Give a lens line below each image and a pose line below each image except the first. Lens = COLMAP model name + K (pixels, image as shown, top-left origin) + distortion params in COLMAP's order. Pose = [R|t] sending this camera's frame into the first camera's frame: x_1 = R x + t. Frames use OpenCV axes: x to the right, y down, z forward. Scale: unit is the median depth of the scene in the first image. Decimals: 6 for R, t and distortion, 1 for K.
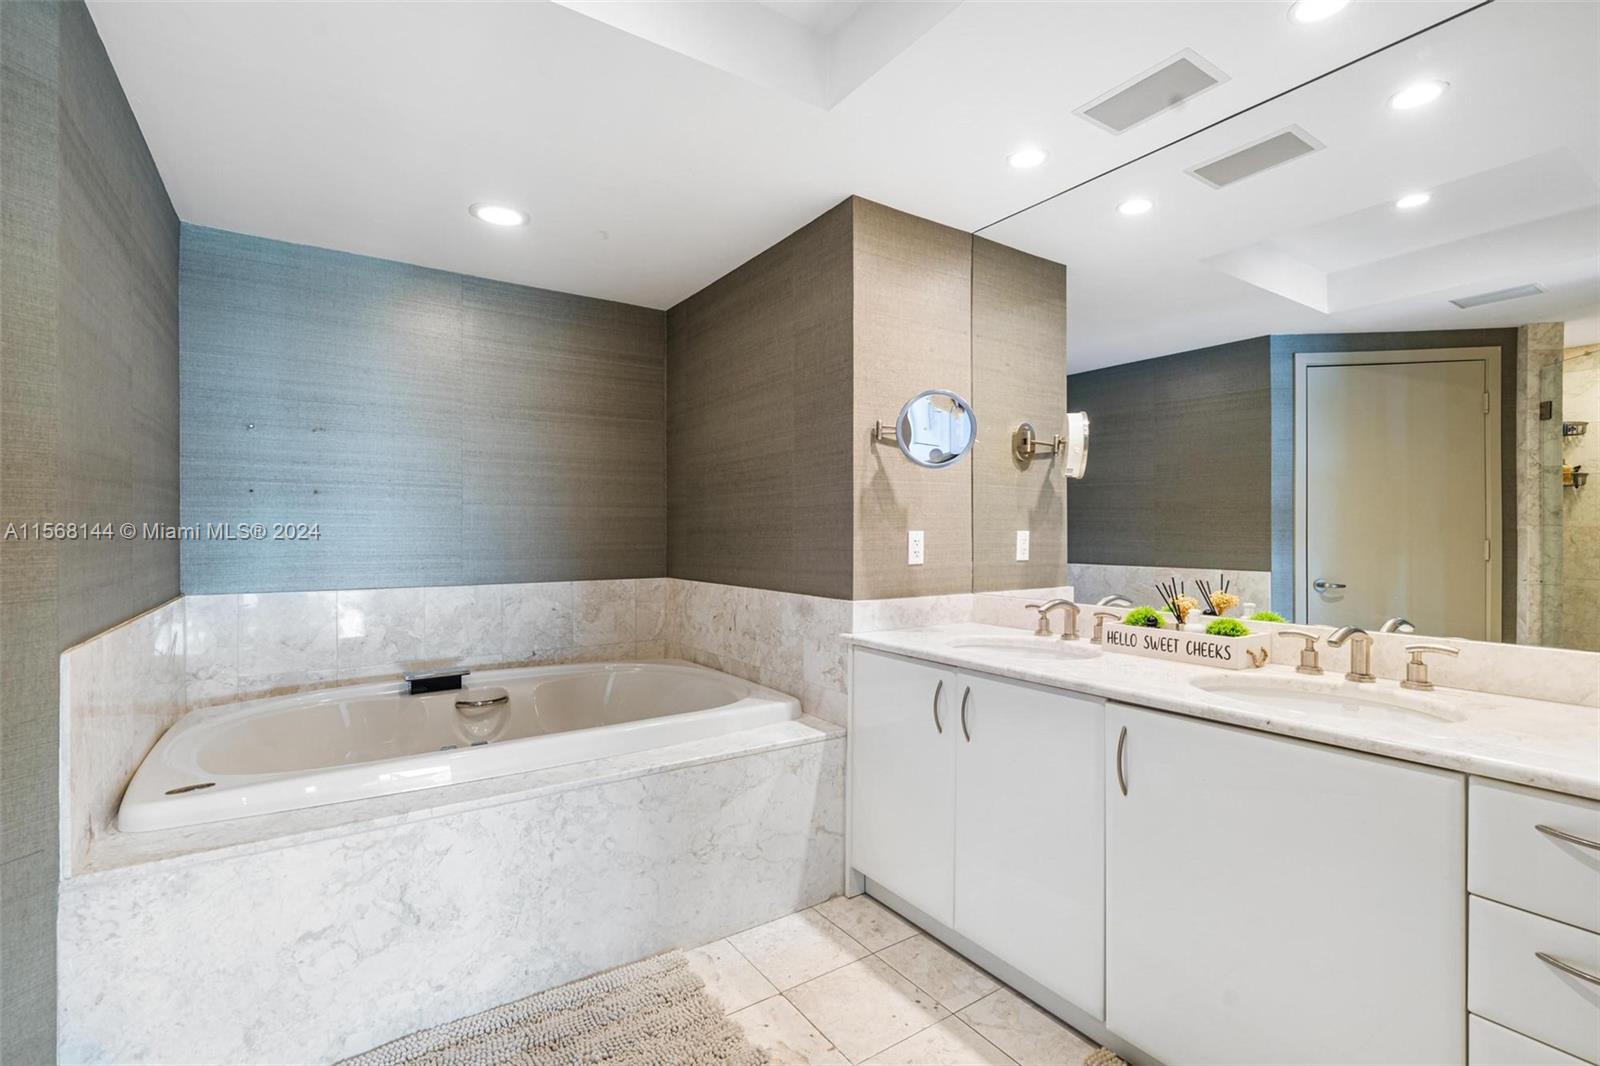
lens RADIAL K [[728.6, 0, 806.4], [0, 728.6, 530.9], [0, 0, 1]] dist [-0.001574, -0.000029]
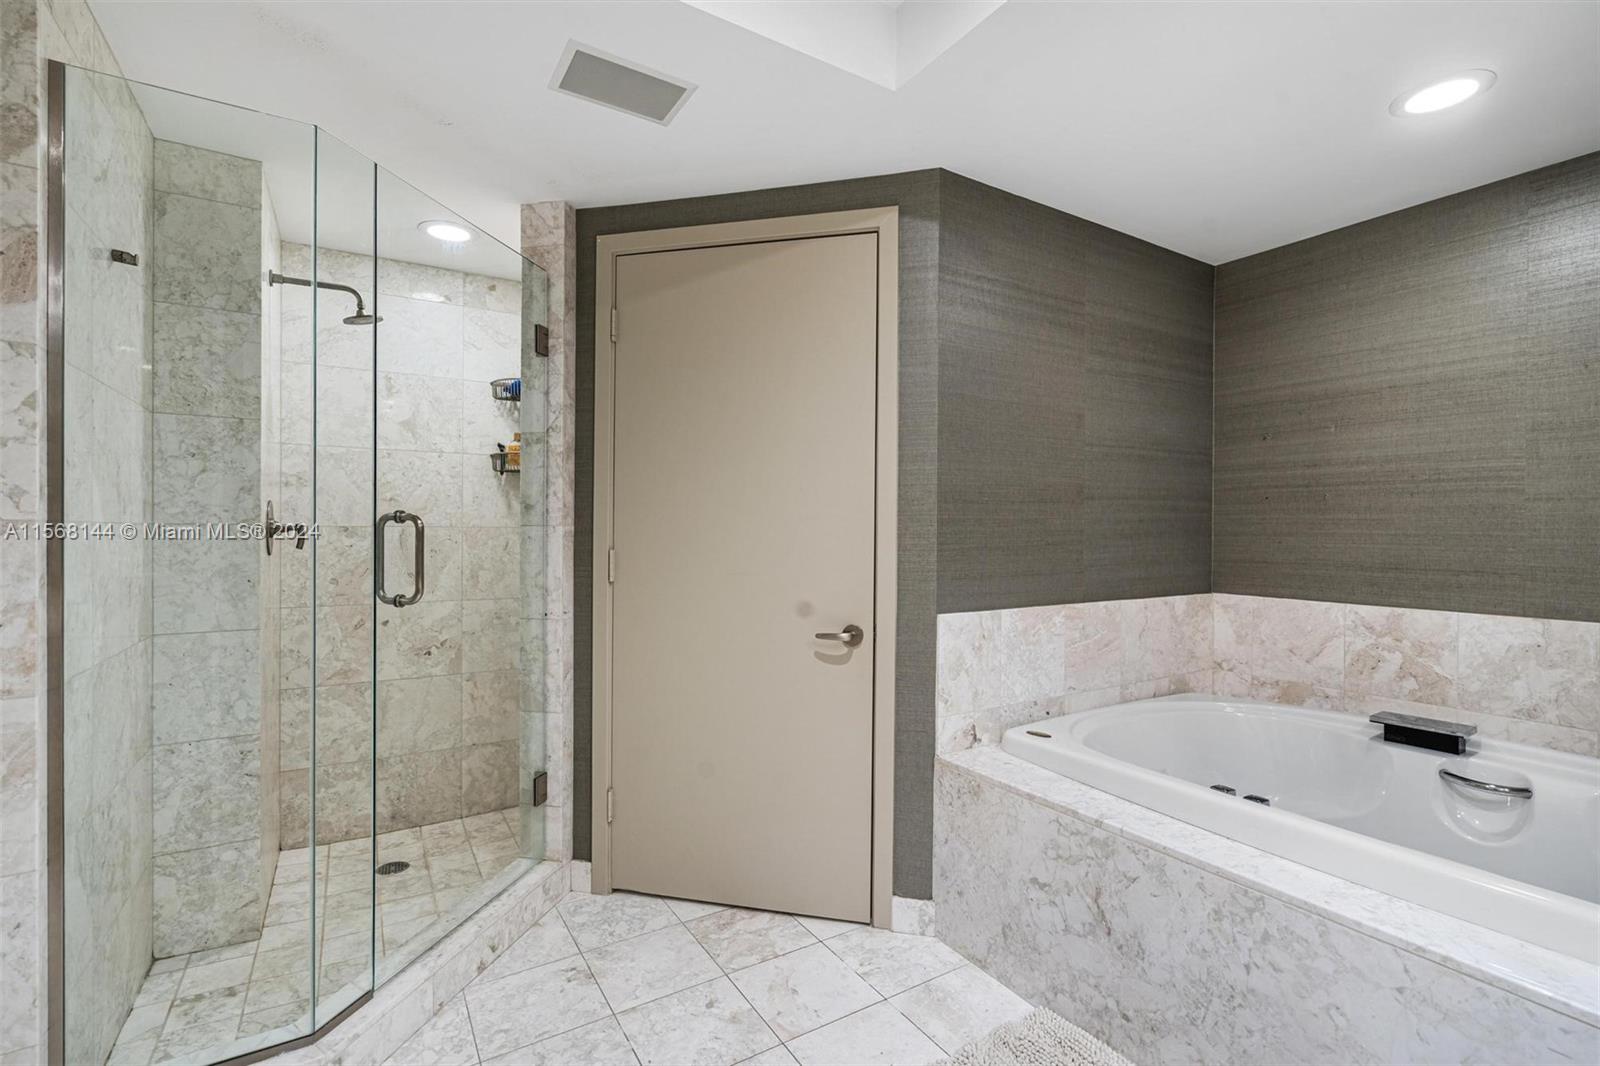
lens RADIAL K [[728.6, 0, 806.4], [0, 728.6, 530.9], [0, 0, 1]] dist [-0.001574, -0.000029]
pose [[-0.047291, 0.001582, -0.998880, 0.414855], [-0.001698, 0.999997, 0.001665, -0.012772], [0.998880, 0.001775, -0.047288, 0.547094]]
